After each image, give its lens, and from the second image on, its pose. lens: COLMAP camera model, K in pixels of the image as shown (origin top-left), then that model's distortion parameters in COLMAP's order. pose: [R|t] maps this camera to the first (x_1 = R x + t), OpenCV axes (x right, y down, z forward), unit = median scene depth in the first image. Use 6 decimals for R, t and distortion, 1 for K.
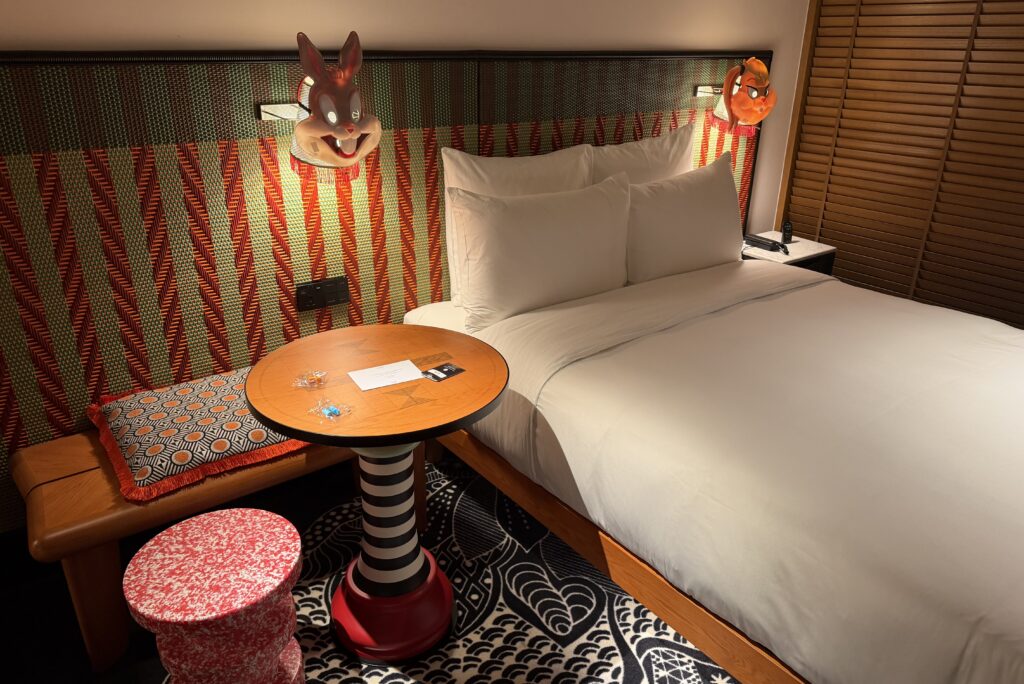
lens RADIAL K [[719.7, 0, 512.0], [0, 719.7, 342.0], [0, 0, 1]] dist [0.003270, 0.000561]
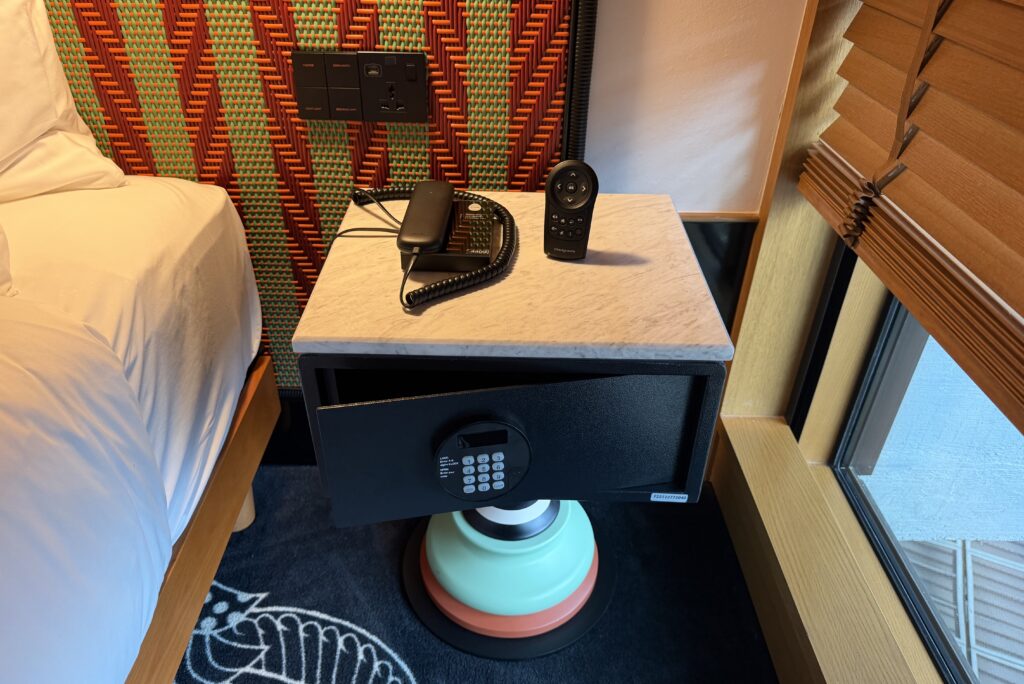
lens RADIAL K [[722.4, 0, 512.0], [0, 722.4, 342.0], [0, 0, 1]] dist [0.061690, 0.000374]
pose [[0.799180, 0.343566, -0.493228, 0.113302], [-0.235111, 0.933849, 0.269535, -0.155566], [0.553203, -0.099443, 0.827090, 1.759635]]
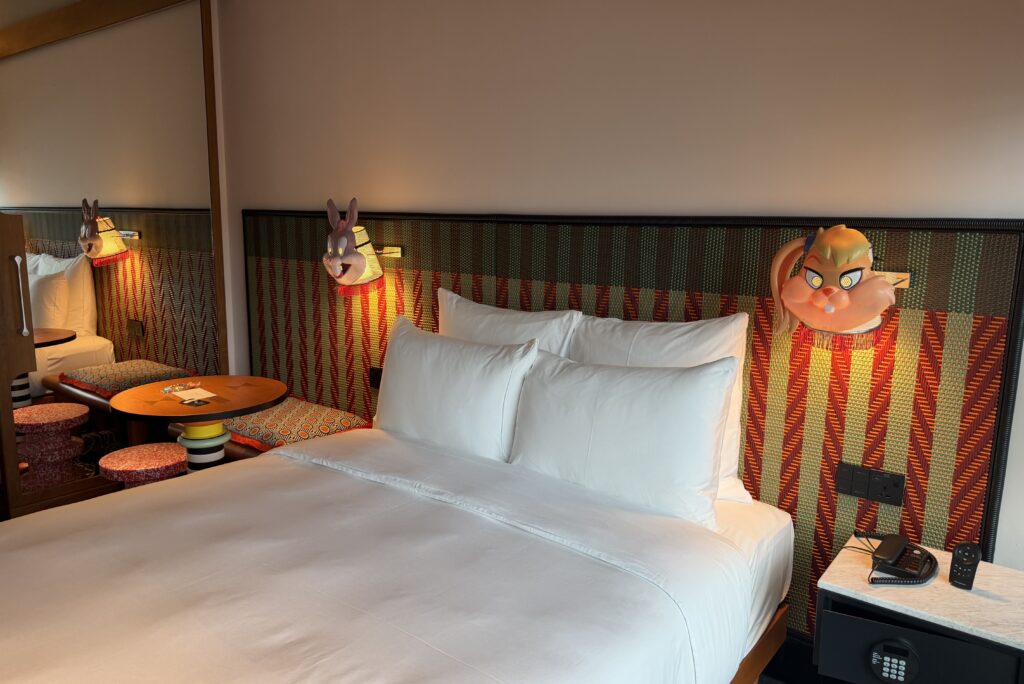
lens RADIAL K [[751.8, 0, 512.0], [0, 751.8, 342.0], [0, 0, 1]] dist [0.007065, 0.004812]
pose [[0.263631, 0.164607, -0.950475, 1.111930], [-0.368315, 0.927857, 0.058531, -0.298274], [0.891540, 0.334643, 0.305239, 0.737337]]
